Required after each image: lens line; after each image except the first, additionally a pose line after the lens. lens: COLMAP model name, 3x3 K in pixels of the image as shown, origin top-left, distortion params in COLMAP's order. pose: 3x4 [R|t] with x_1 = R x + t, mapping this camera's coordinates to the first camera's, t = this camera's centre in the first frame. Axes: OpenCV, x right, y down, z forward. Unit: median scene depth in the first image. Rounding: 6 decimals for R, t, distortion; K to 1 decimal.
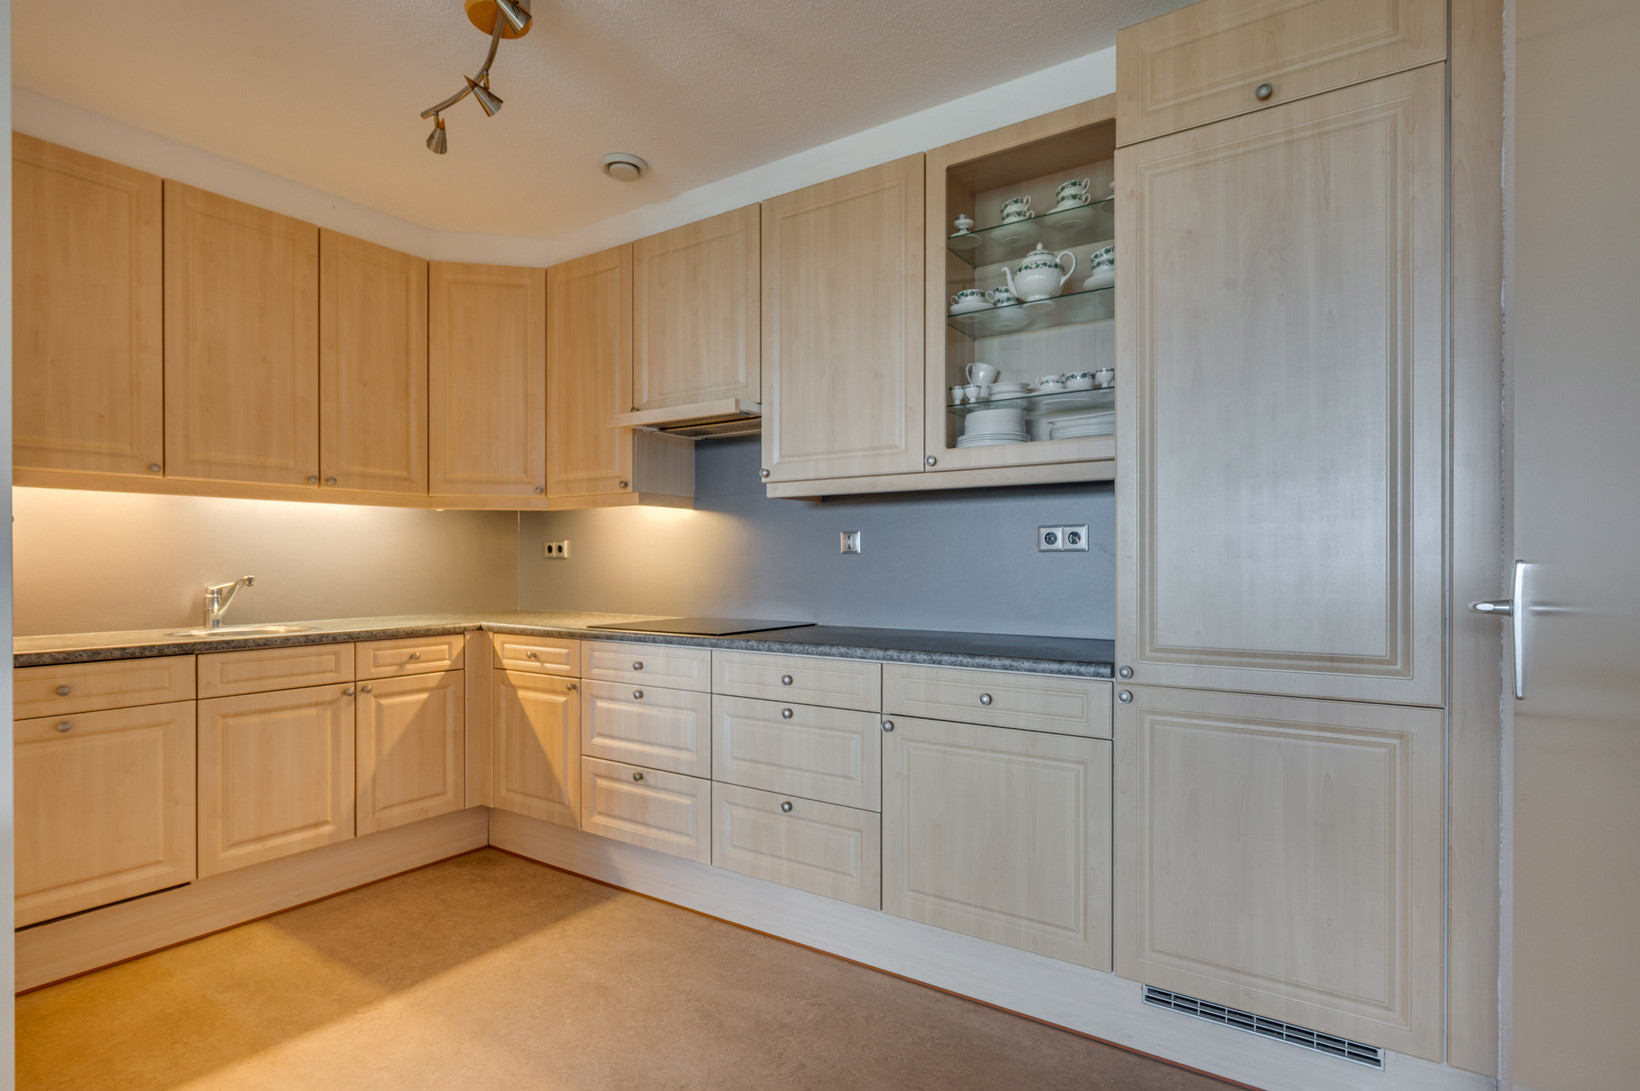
lens RADIAL K [[859.4, 0, 821.7], [0, 859.4, 557.9], [0, 0, 1]] dist [-0.001525, 0.000152]
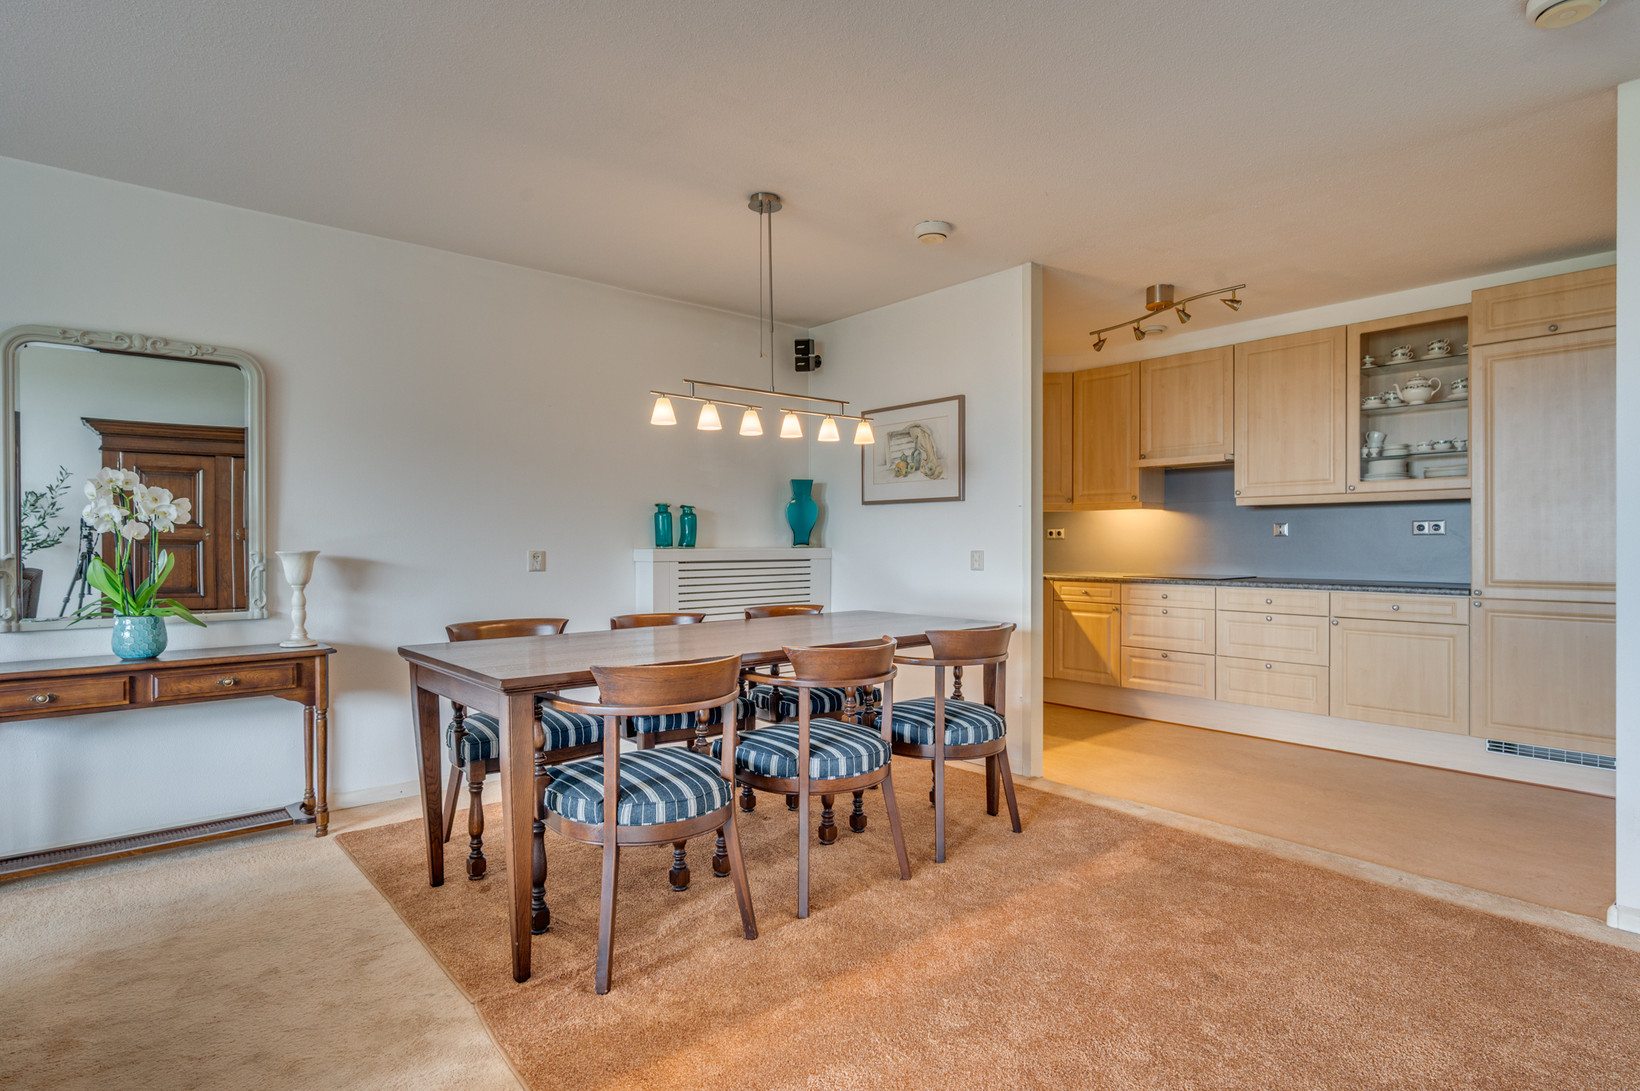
lens RADIAL K [[840.9, 0, 825.0], [0, 840.9, 542.5], [0, 0, 1]] dist [-0.004511, -0.001184]
pose [[0.964559, -0.002444, -0.263857, -0.437366], [0.004284, 0.999970, 0.006401, -0.007532], [0.263834, -0.007304, 0.964541, -0.951292]]
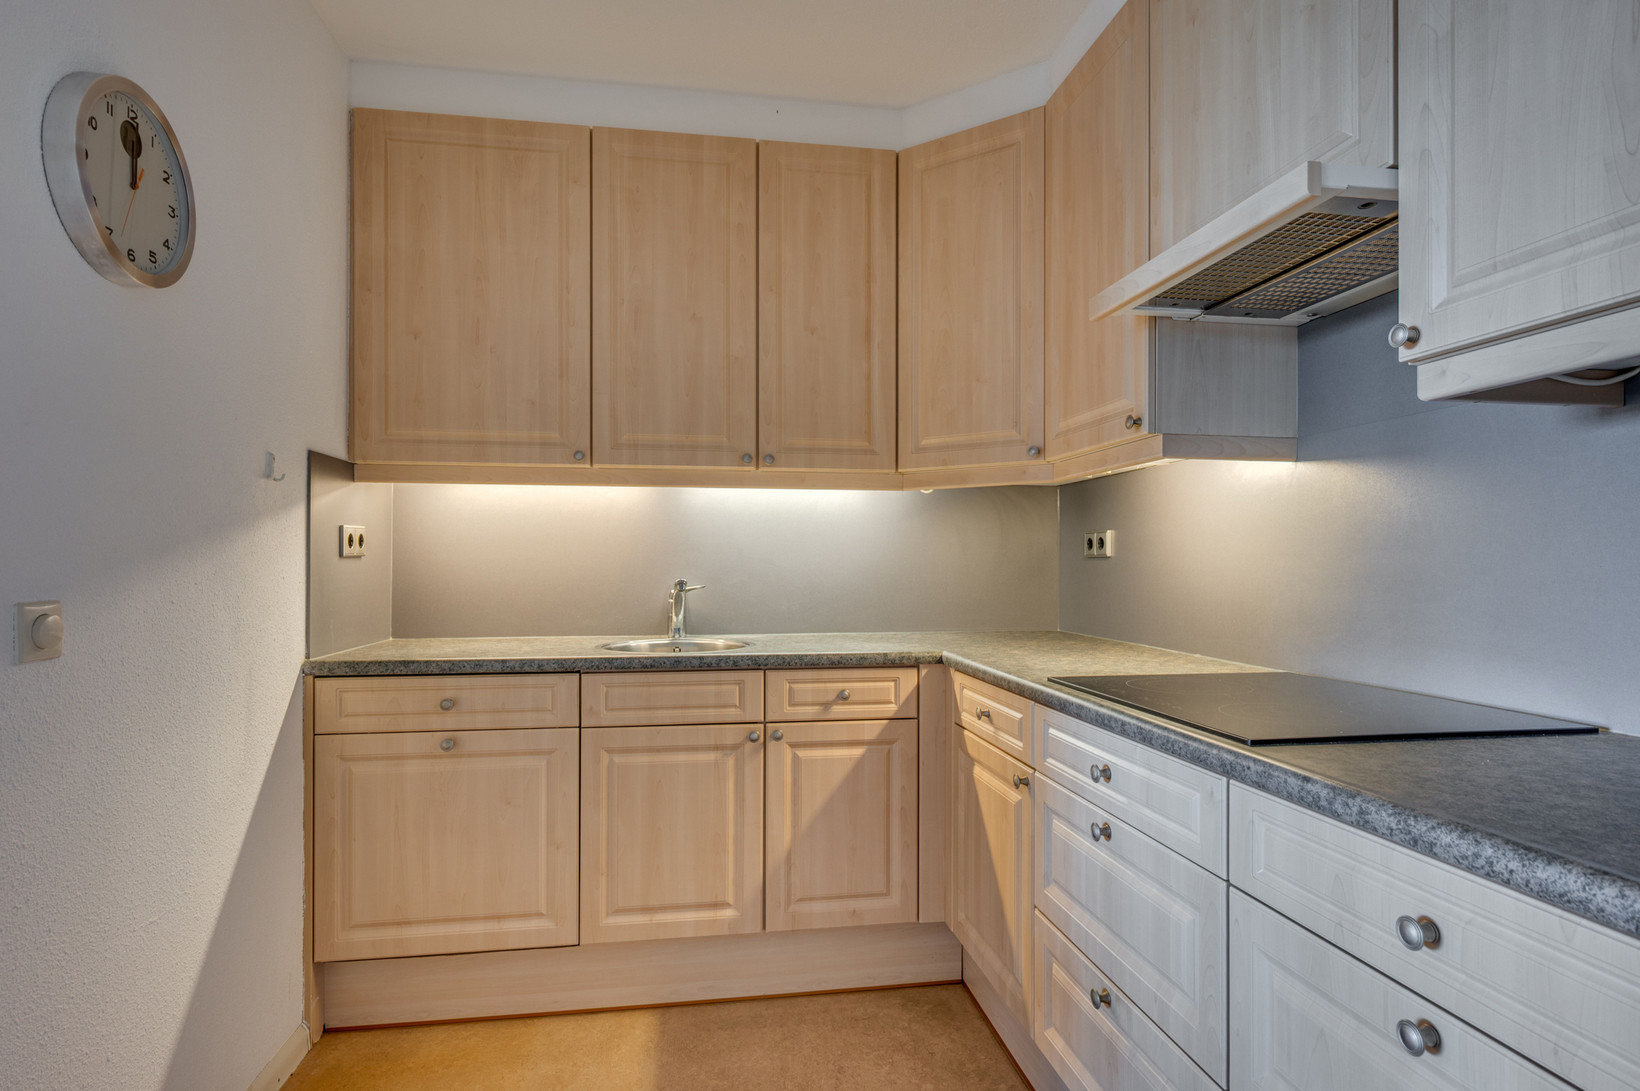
lens RADIAL K [[859.4, 0, 821.7], [0, 859.4, 557.9], [0, 0, 1]] dist [-0.001525, 0.000152]
pose [[0.688538, -0.001803, -0.725198, 0.034013], [0.001253, 0.999998, -0.001297, 0.001882], [0.725200, -0.000016, 0.688539, 0.541202]]
